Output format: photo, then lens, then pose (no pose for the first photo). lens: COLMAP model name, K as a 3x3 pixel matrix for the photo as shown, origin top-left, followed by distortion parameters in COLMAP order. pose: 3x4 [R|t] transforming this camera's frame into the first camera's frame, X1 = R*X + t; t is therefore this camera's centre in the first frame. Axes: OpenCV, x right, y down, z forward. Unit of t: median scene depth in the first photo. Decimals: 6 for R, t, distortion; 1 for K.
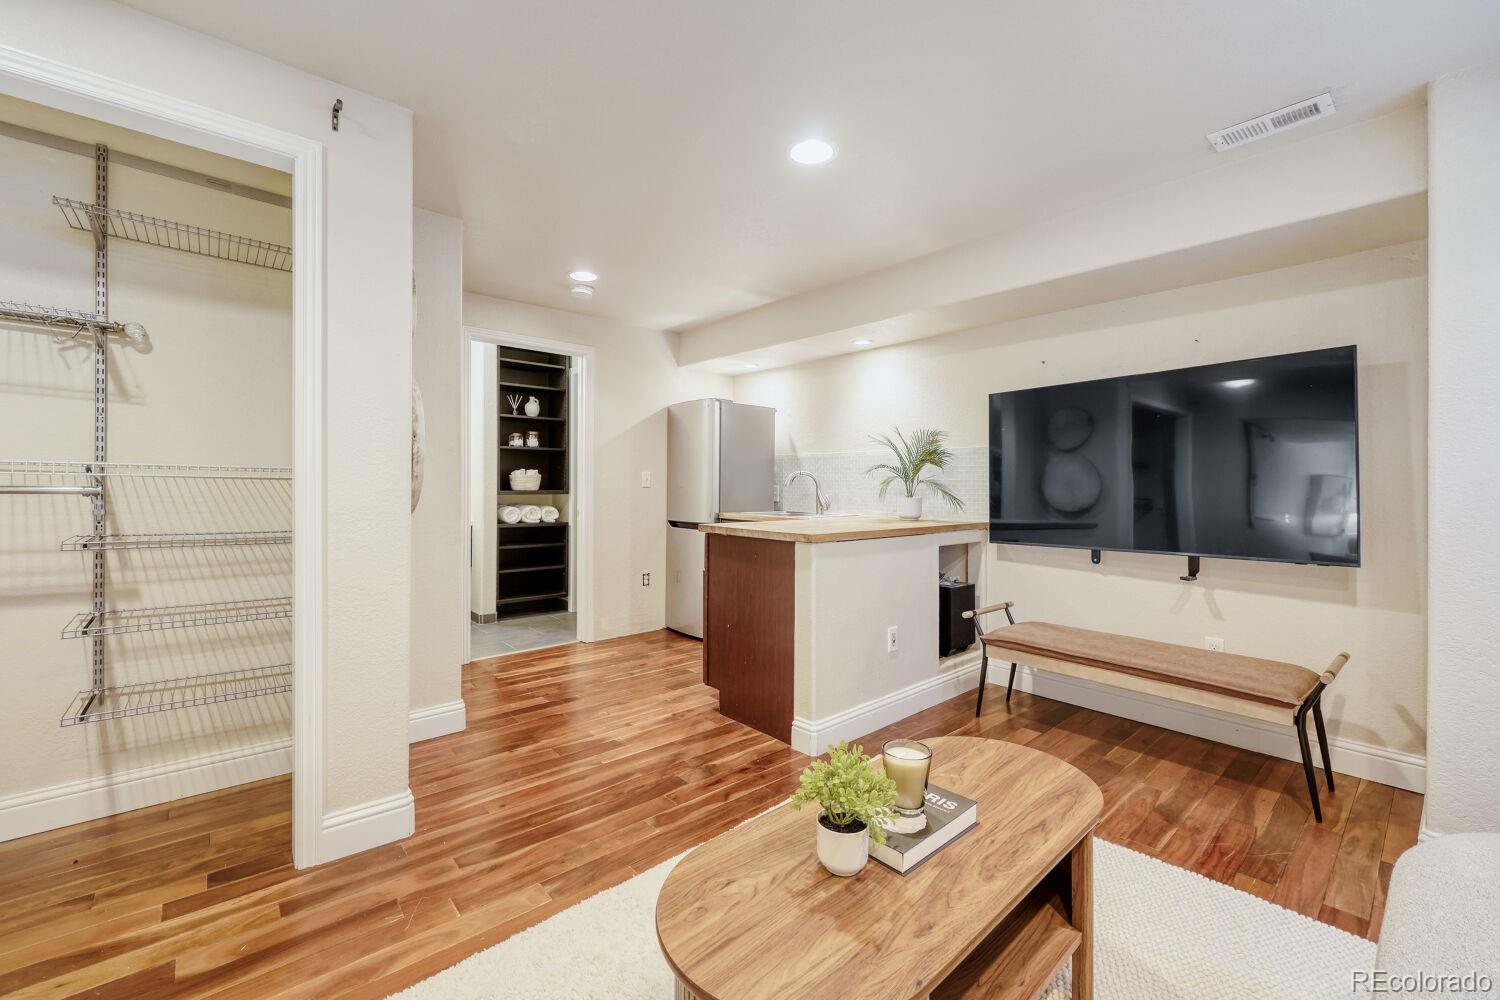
lens RADIAL K [[605.2, 0, 745.1], [0, 605.2, 495.8], [0, 0, 1]] dist [0.001680, 0.000240]
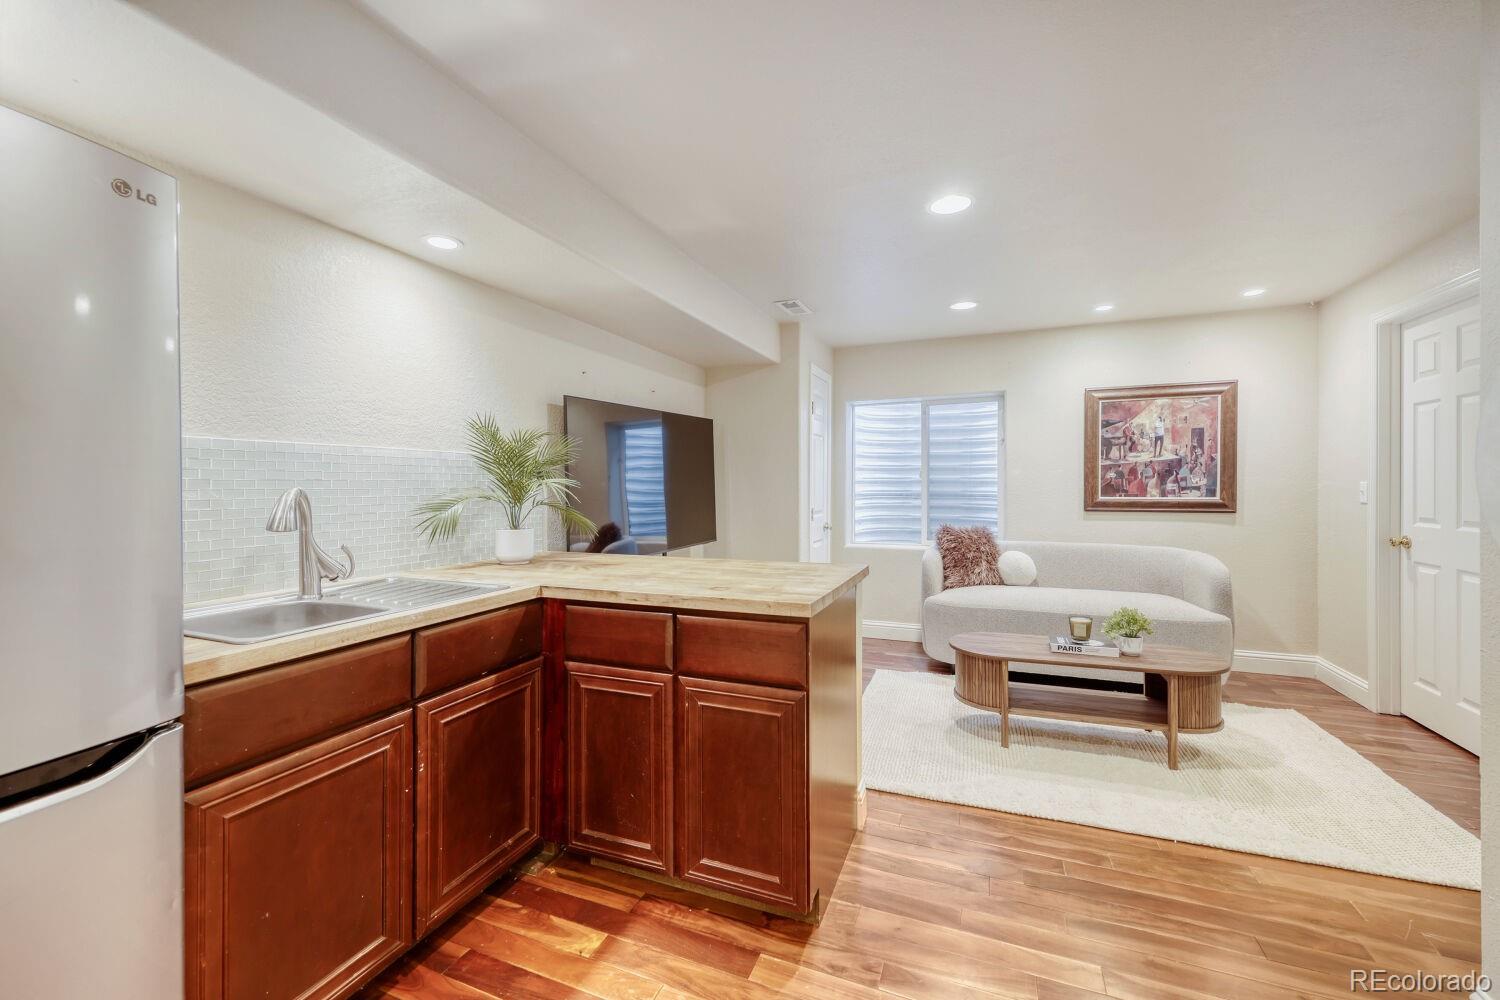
lens RADIAL K [[605.2, 0, 743.2], [0, 605.2, 484.1], [0, 0, 1]] dist [0.001680, 0.000240]
pose [[-0.441072, 0.000267, 0.897472, -0.560248], [0.016952, 0.999824, 0.008034, -0.059863], [-0.897311, 0.018757, -0.440999, 1.416189]]
